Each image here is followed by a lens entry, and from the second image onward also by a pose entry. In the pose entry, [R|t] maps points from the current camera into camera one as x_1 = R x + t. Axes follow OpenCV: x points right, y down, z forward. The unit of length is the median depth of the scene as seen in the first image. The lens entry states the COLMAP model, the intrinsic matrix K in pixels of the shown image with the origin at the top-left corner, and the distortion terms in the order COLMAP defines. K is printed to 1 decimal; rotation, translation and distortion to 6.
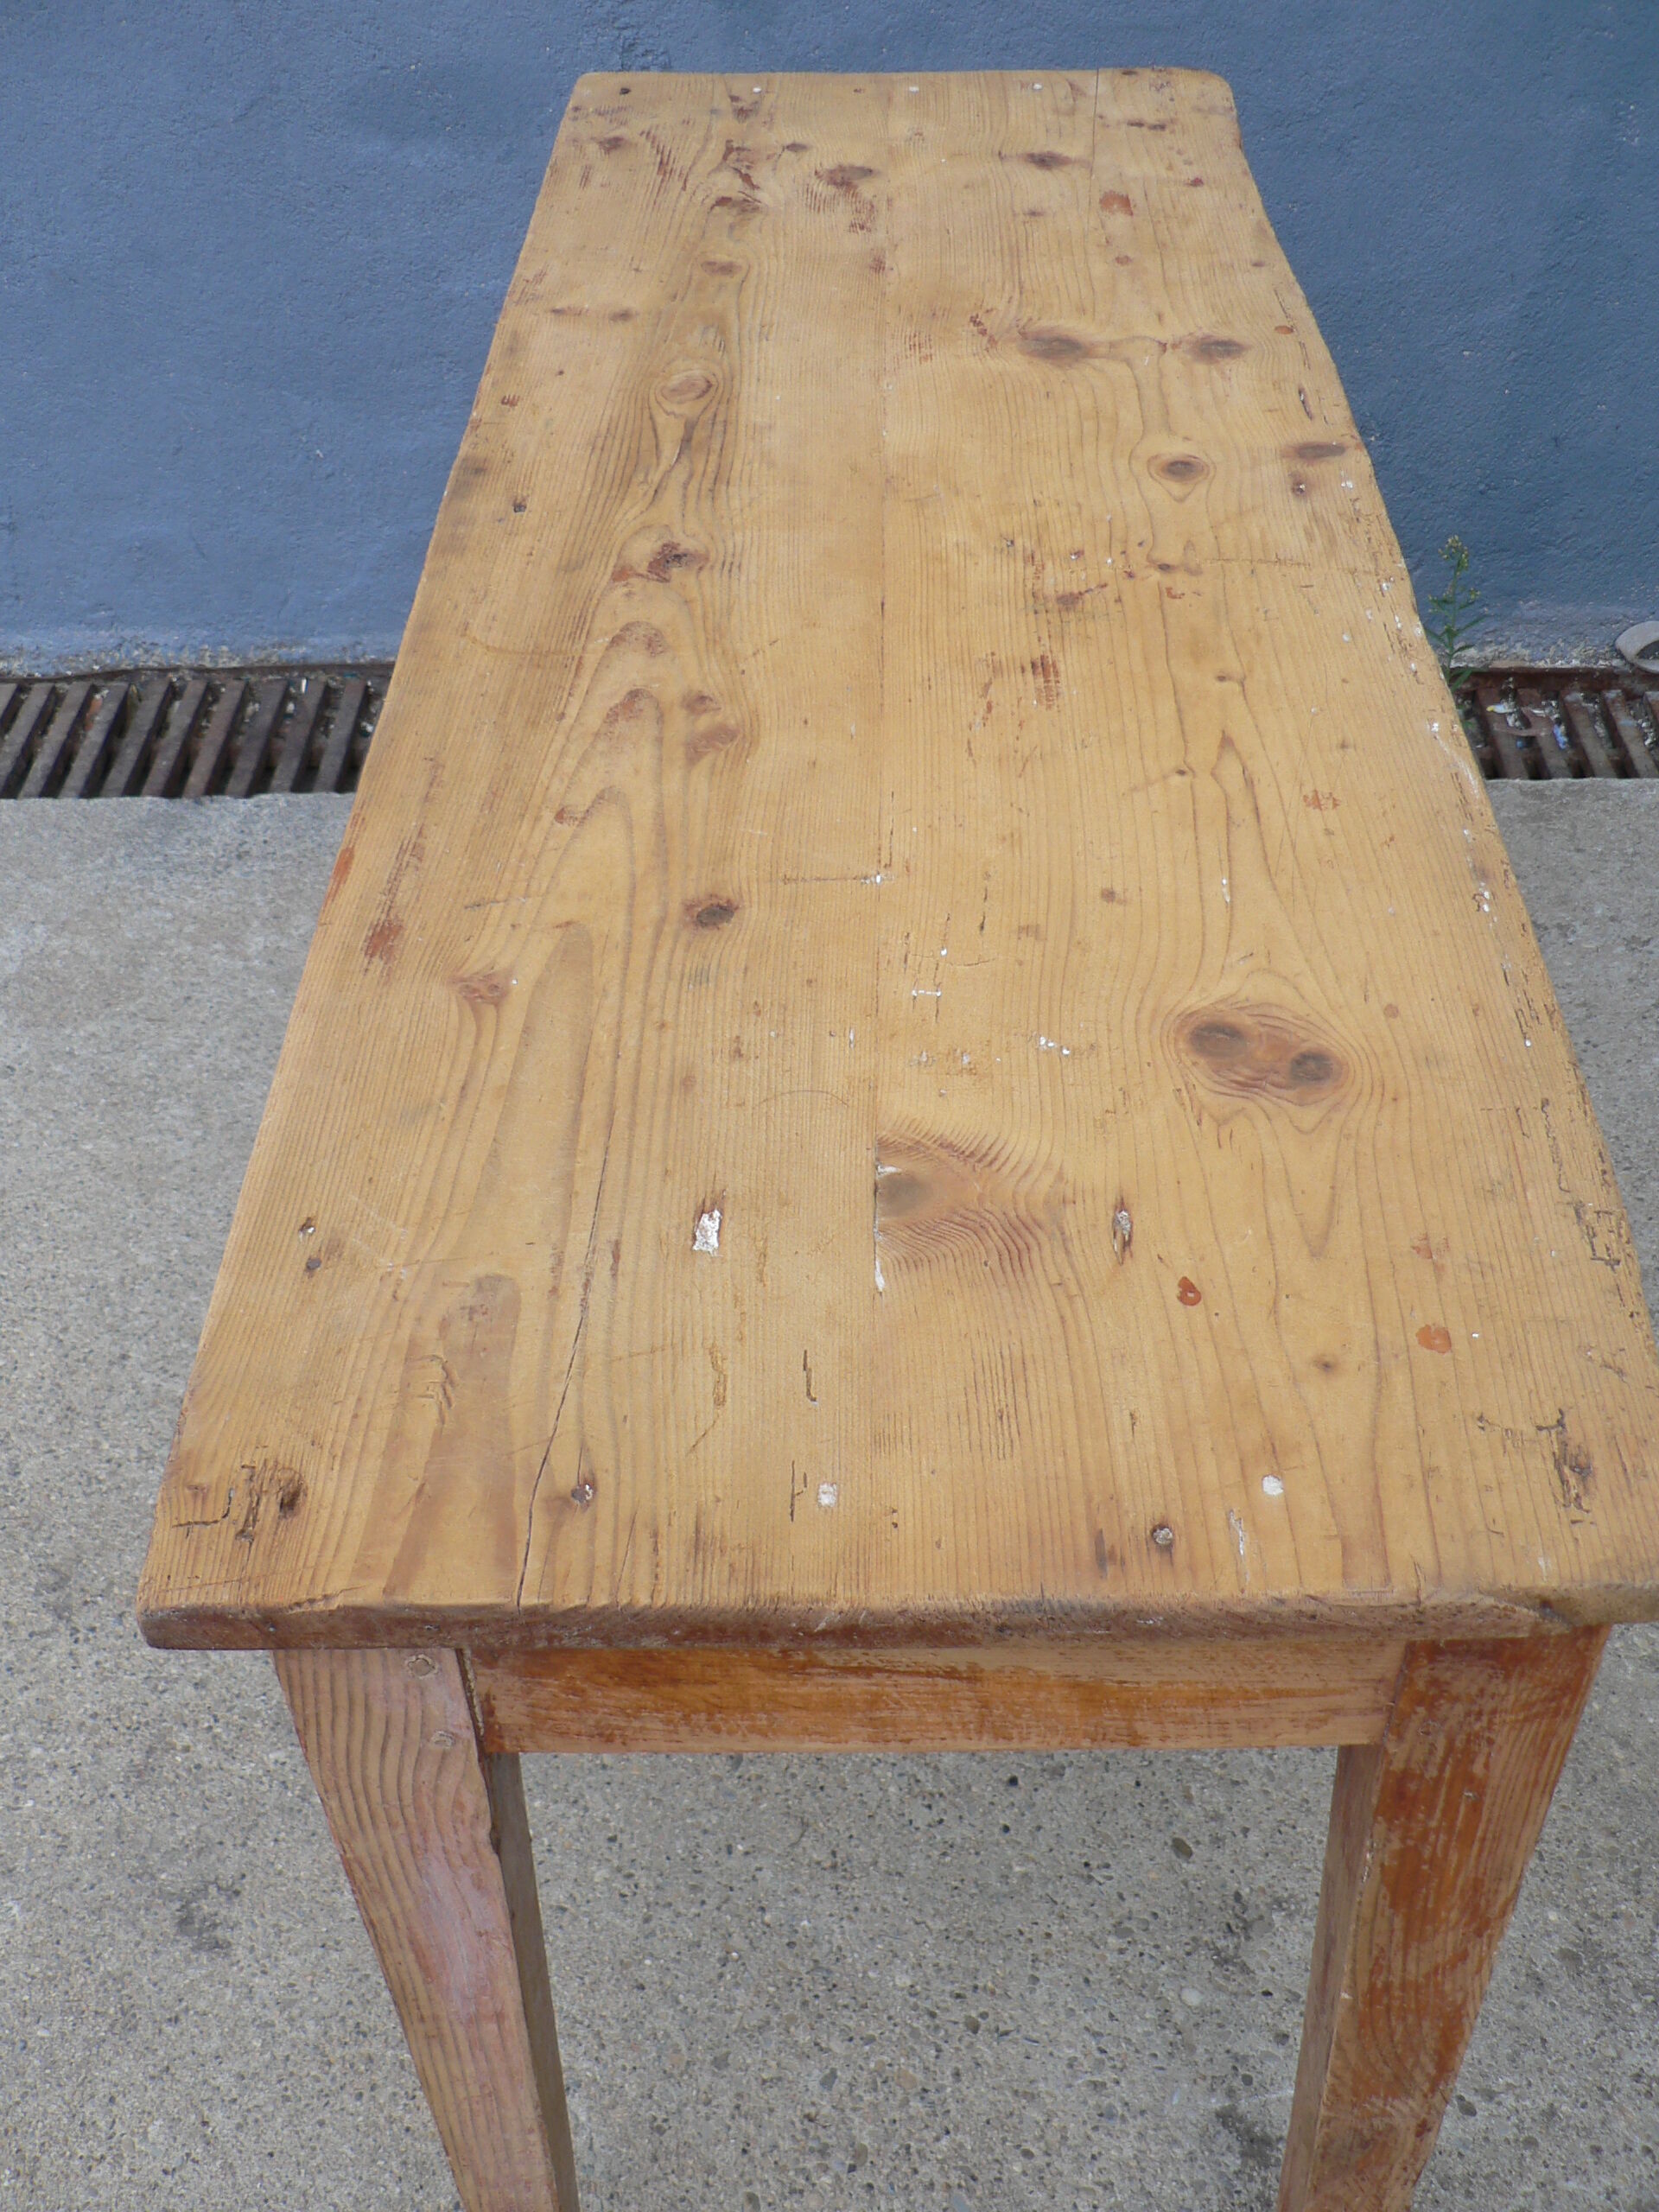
lens RADIAL K [[2412.2, 0, 818.7], [0, 2412.2, 1141.2], [0, 0, 1]] dist [-0.127683, 0.000000]
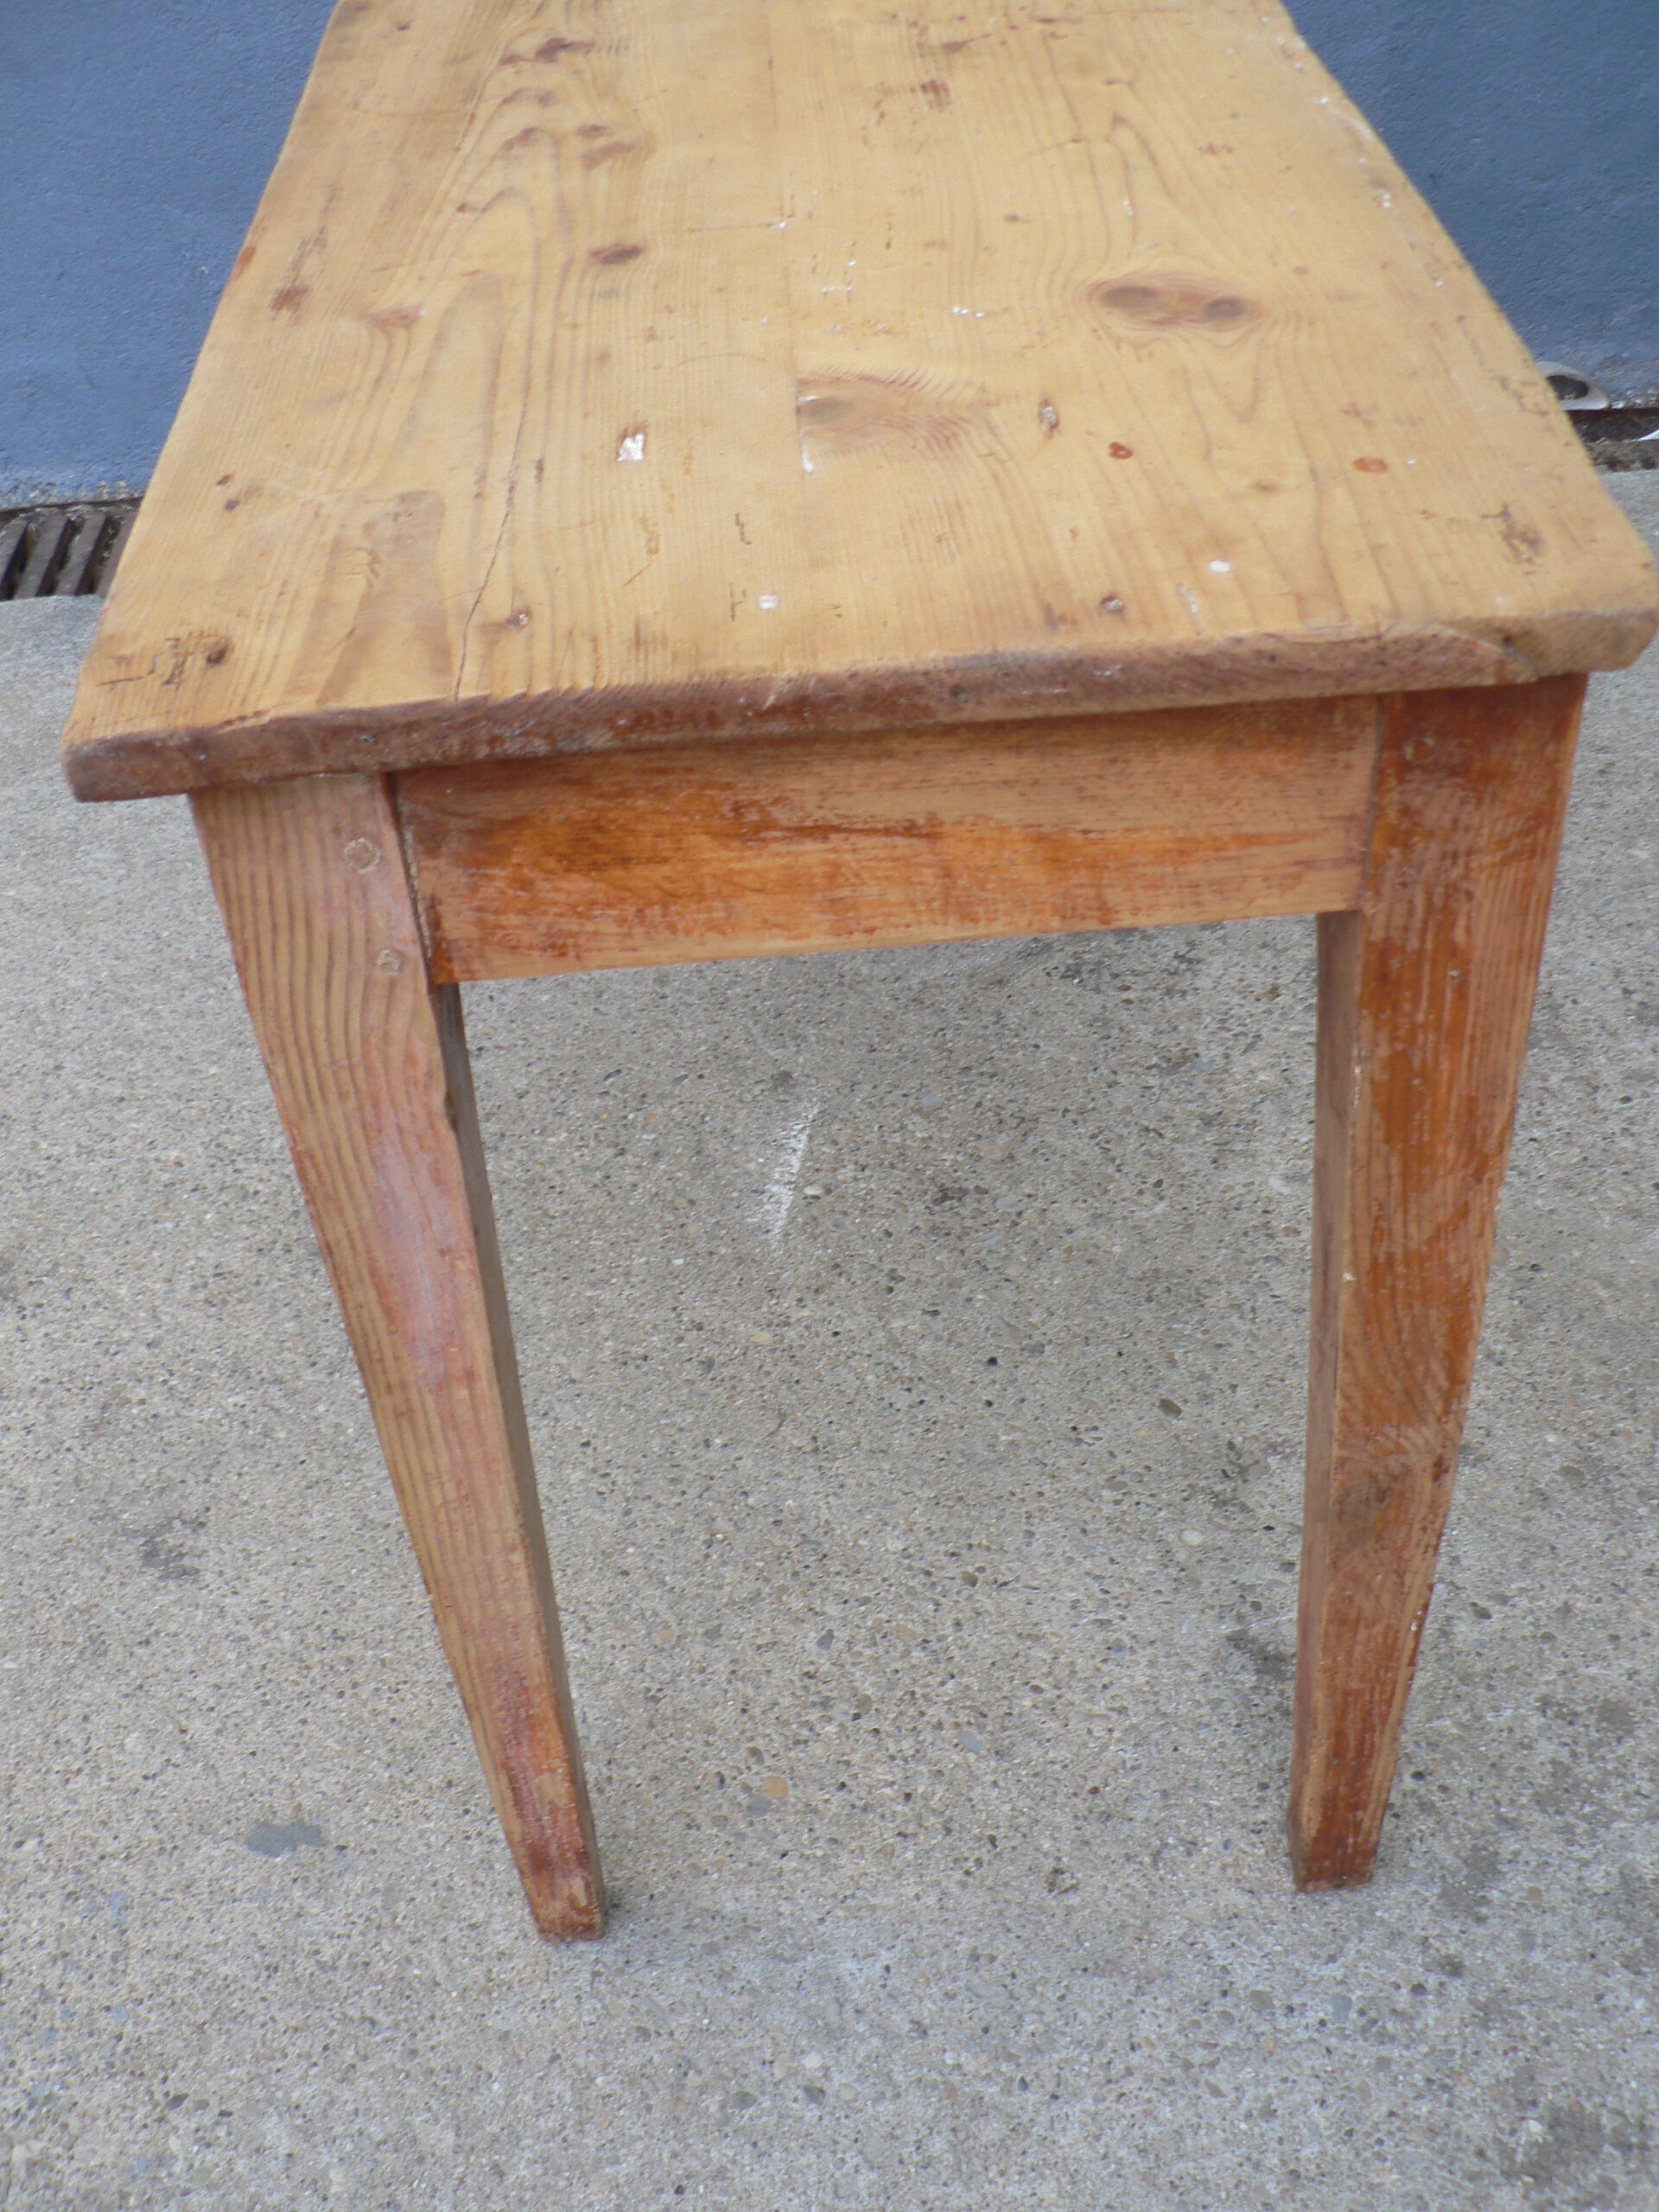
lens RADIAL K [[2412.2, 0, 839.4], [0, 2412.2, 1166.9], [0, 0, 1]] dist [-0.127683, 0.000000]
pose [[0.996831, -0.072251, 0.033275, -0.009157], [0.072421, 0.997366, -0.003914, 0.211888], [-0.032905, 0.006312, 0.999439, 0.016645]]
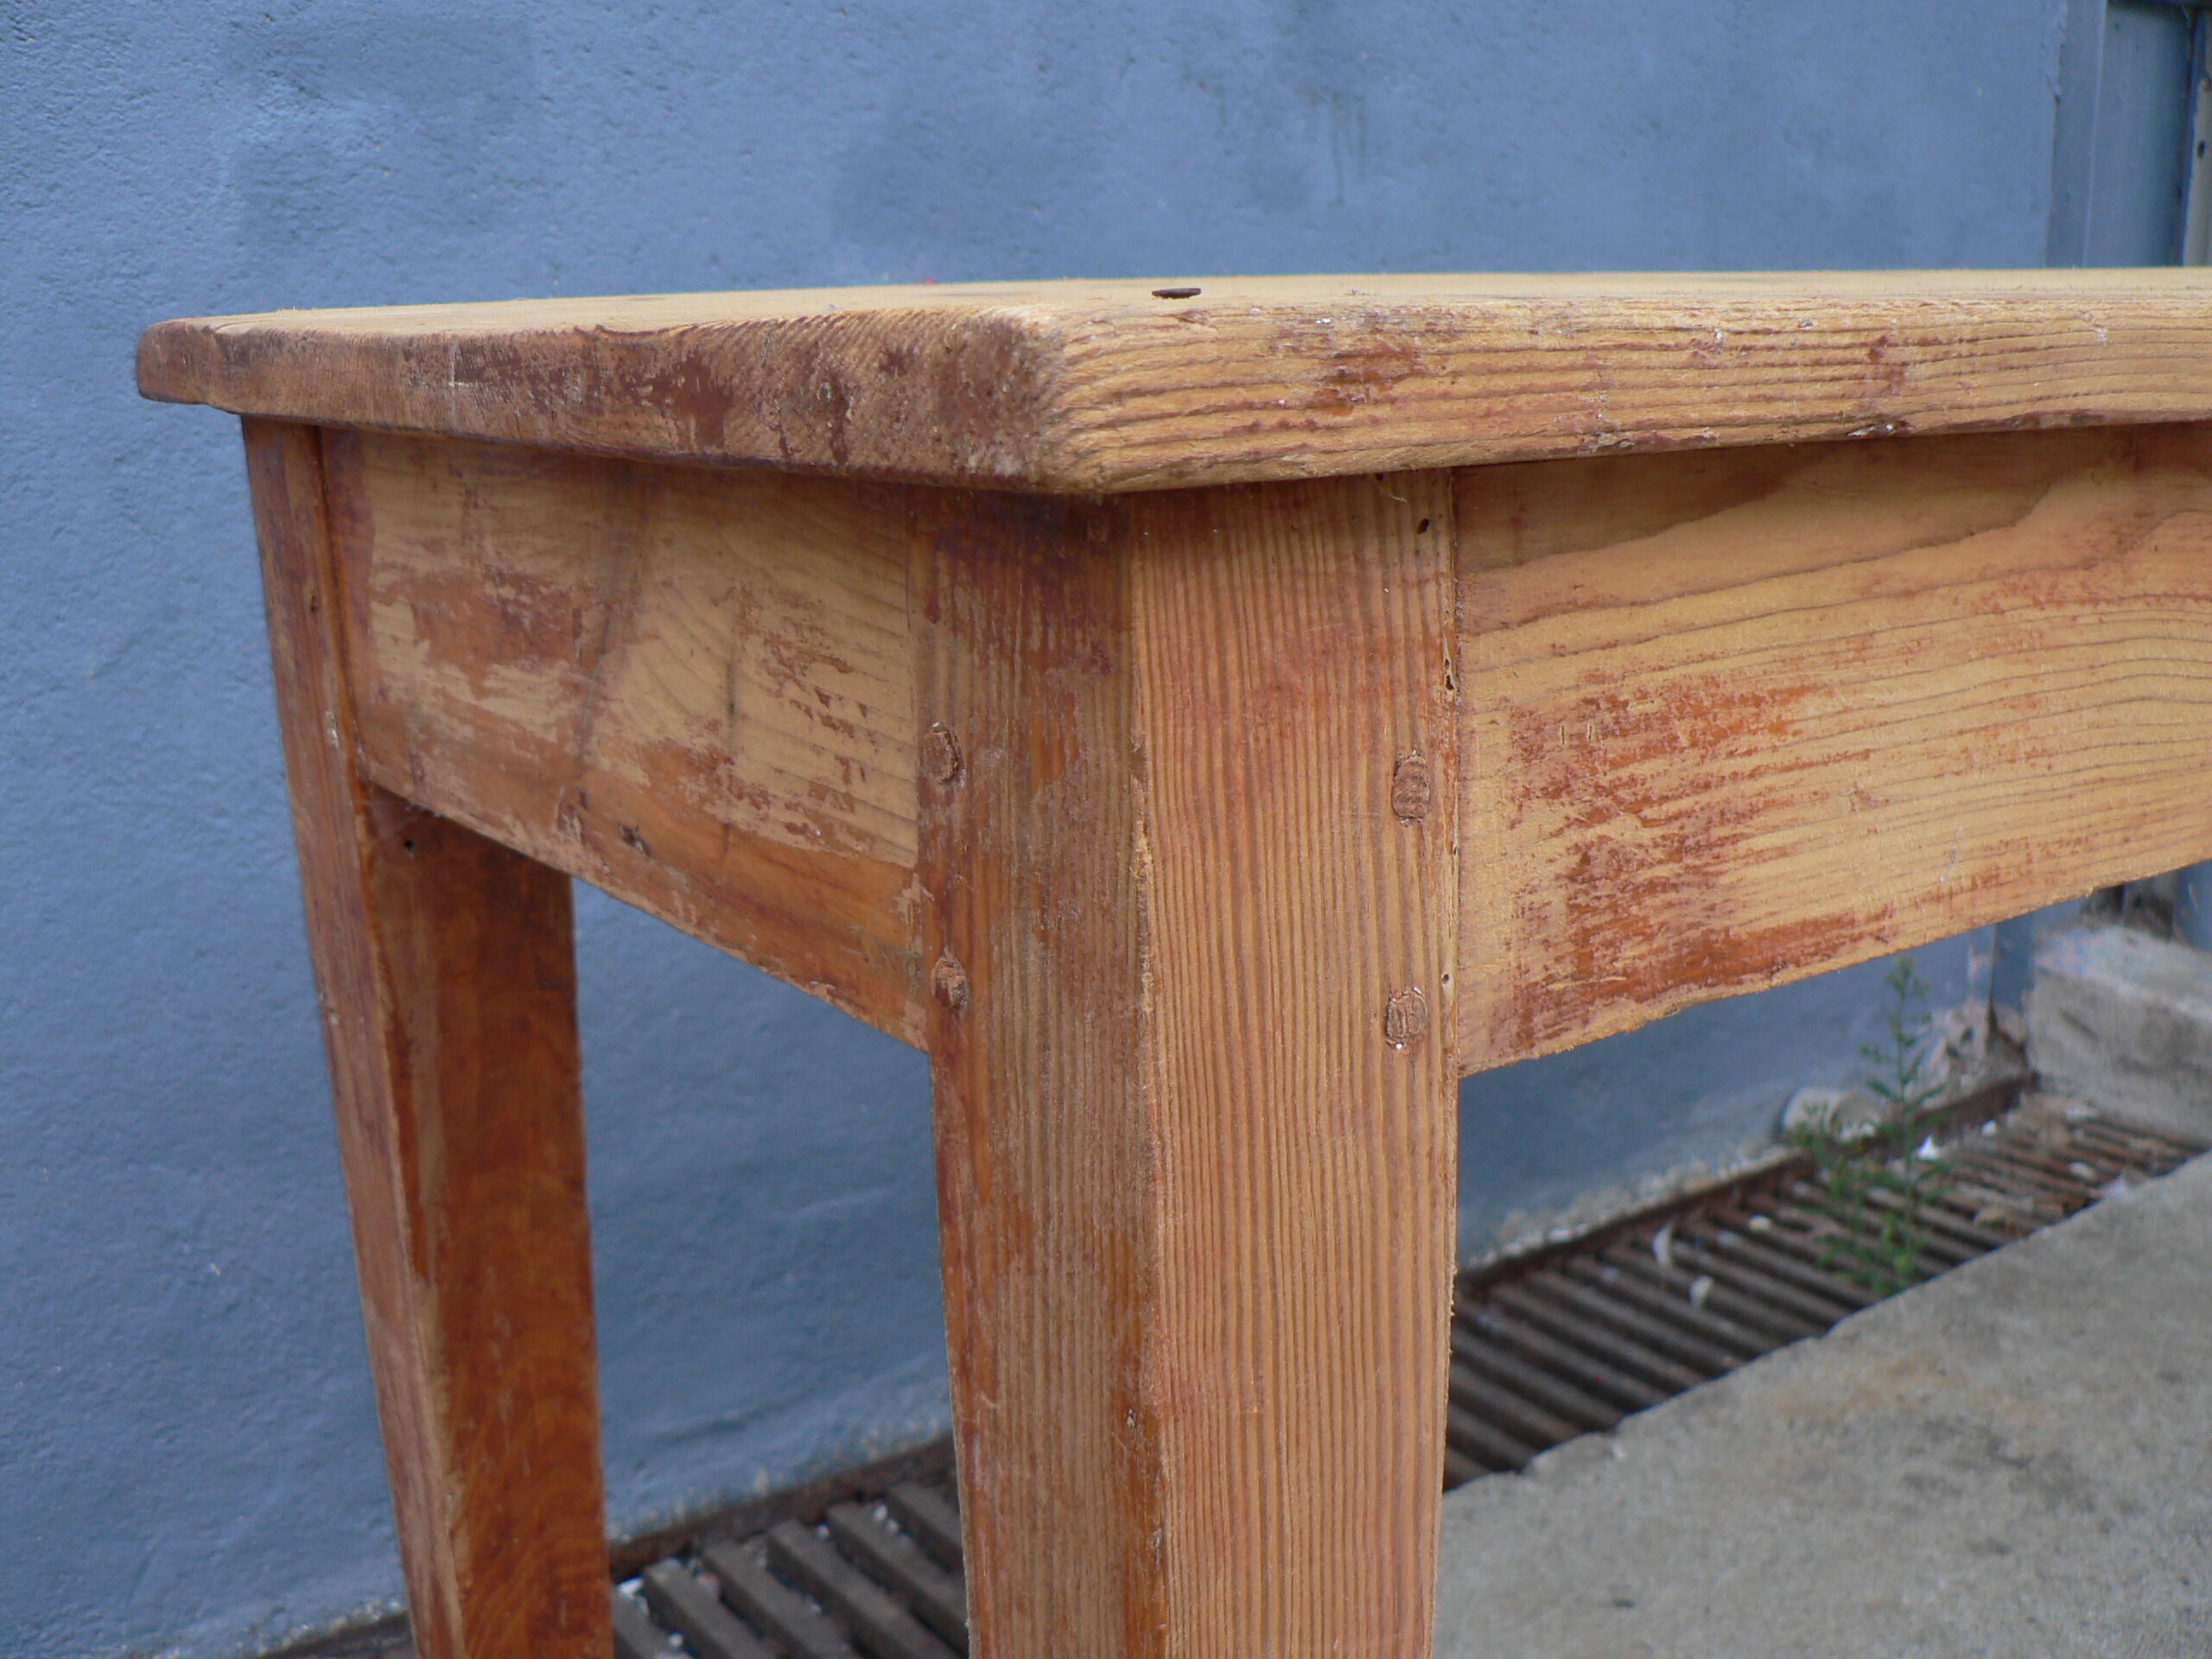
lens RADIAL K [[2412.2, 0, 1086.1], [0, 2412.2, 821.3], [0, 0, 1]] dist [-0.127683, 0.000000]
pose [[0.801362, -0.128633, 0.584185, -0.687129], [0.393137, 0.849320, -0.352276, -0.204933], [-0.450845, 0.511965, 0.731184, 0.879506]]
